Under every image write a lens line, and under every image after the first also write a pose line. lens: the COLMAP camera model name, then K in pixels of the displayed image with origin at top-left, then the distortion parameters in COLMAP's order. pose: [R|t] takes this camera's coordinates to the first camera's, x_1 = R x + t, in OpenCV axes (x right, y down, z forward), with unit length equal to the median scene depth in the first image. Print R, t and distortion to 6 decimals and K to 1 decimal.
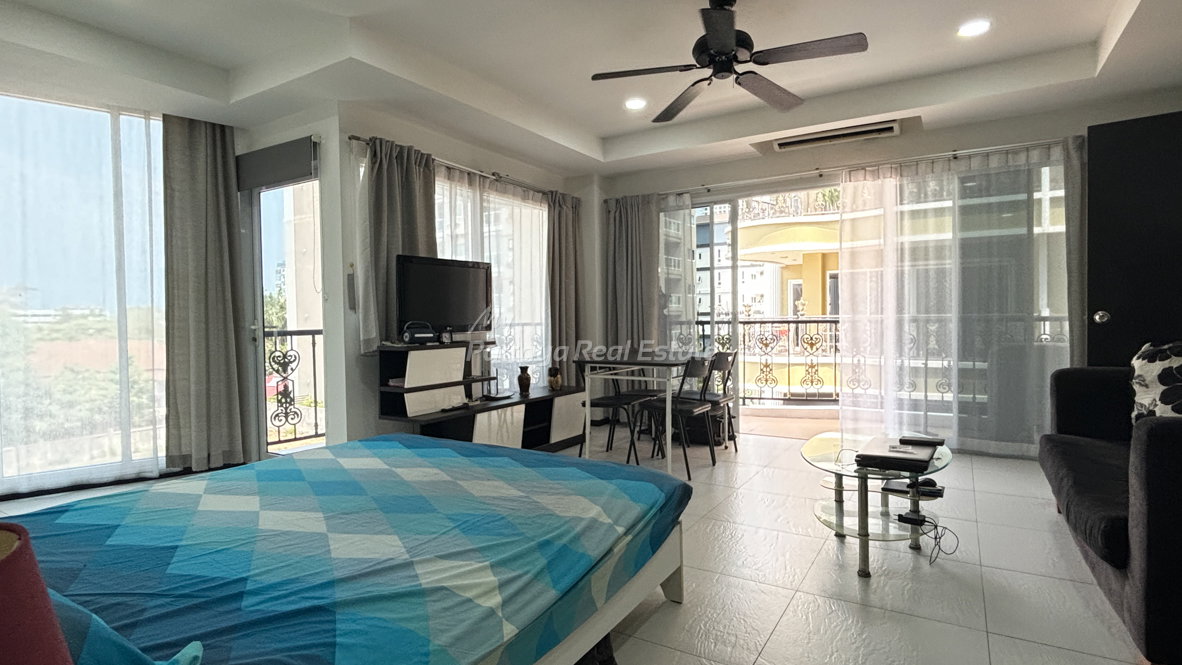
lens RADIAL K [[595.1, 0, 591.0], [0, 595.1, 332.5], [0, 0, 1]] dist [-0.015884, -0.001674]
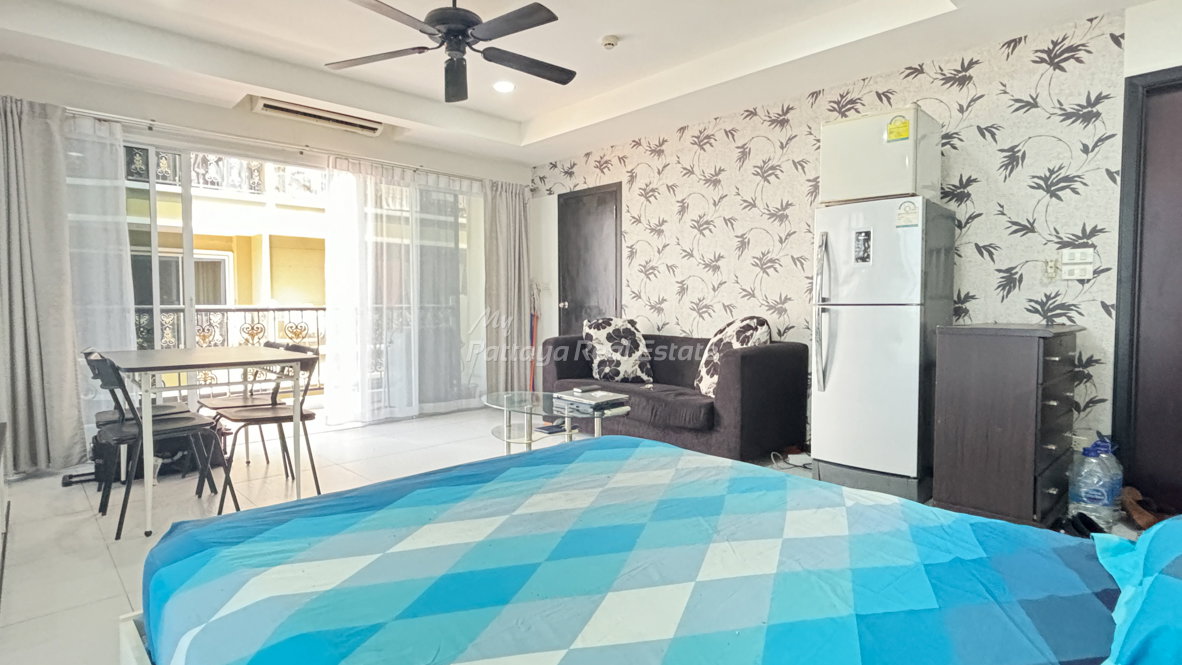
lens RADIAL K [[595.1, 0, 591.0], [0, 595.1, 332.5], [0, 0, 1]] dist [-0.015884, -0.001674]
pose [[0.236845, -0.034102, 0.970949, -0.462825], [0.023547, 0.999292, 0.029354, 0.002944], [-0.971262, 0.015911, 0.237480, 0.368736]]
